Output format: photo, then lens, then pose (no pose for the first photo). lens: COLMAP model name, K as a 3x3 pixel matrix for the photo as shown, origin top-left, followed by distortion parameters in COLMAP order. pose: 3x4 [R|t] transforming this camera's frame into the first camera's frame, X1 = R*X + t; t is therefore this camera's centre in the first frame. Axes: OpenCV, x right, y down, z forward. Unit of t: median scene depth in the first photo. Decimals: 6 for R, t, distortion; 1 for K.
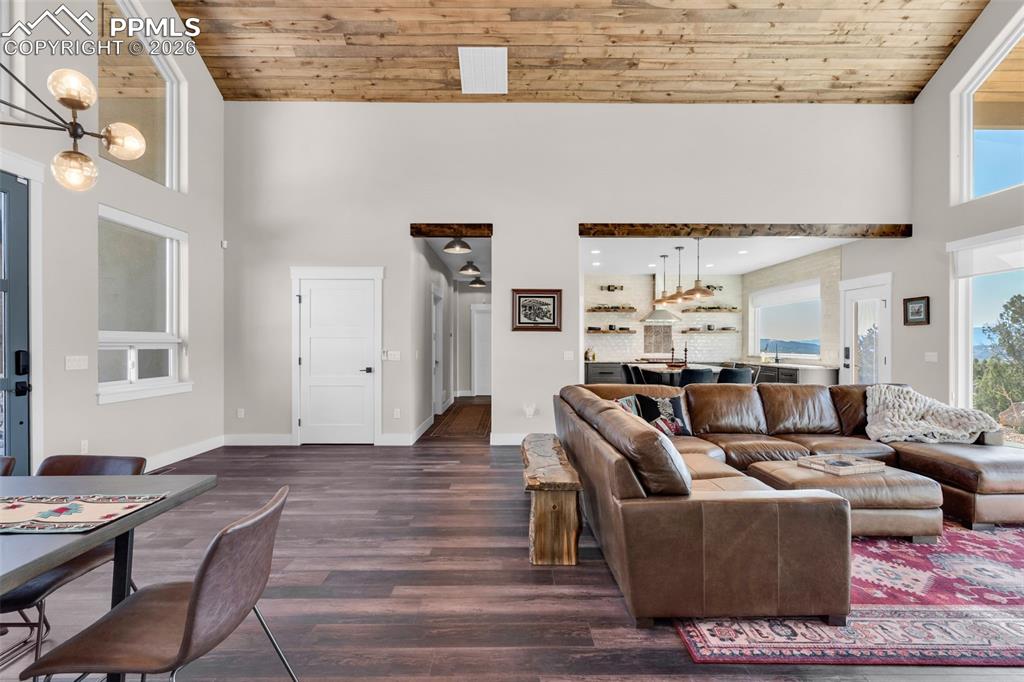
lens RADIAL K [[502.9, 0, 512.4], [0, 502.9, 345.6], [0, 0, 1]] dist [0.005174, 0.002149]
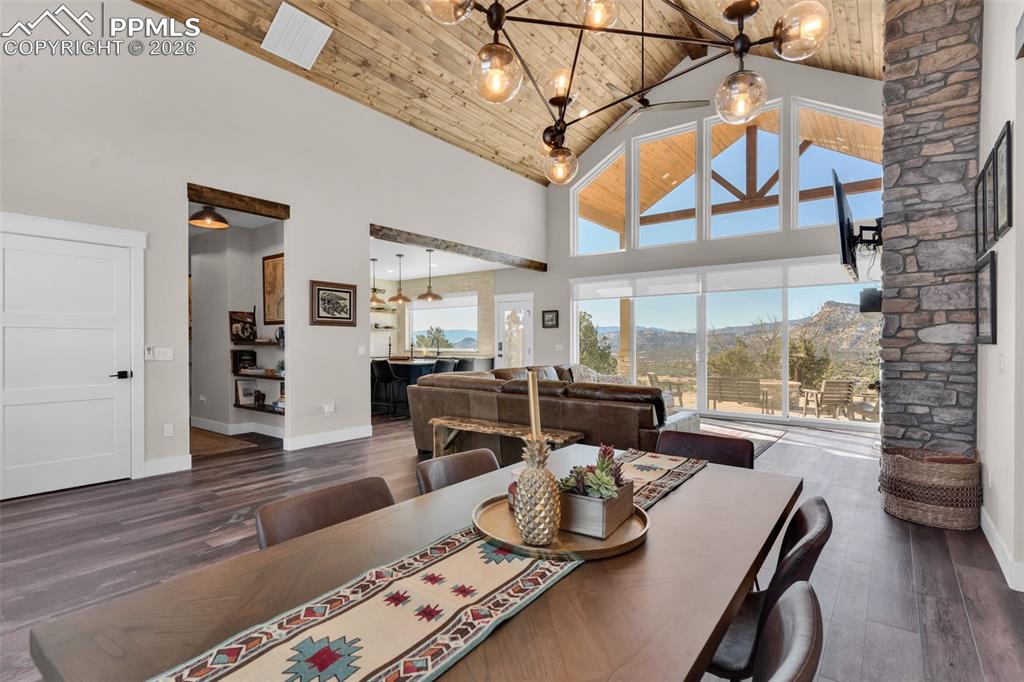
lens RADIAL K [[502.9, 0, 519.4], [0, 502.9, 343.4], [0, 0, 1]] dist [0.005174, 0.002149]
pose [[0.604579, -0.002968, 0.796540, -0.509375], [0.004874, 0.999988, 0.000026, 0.007214], [-0.796530, 0.003867, 0.604586, 0.125164]]
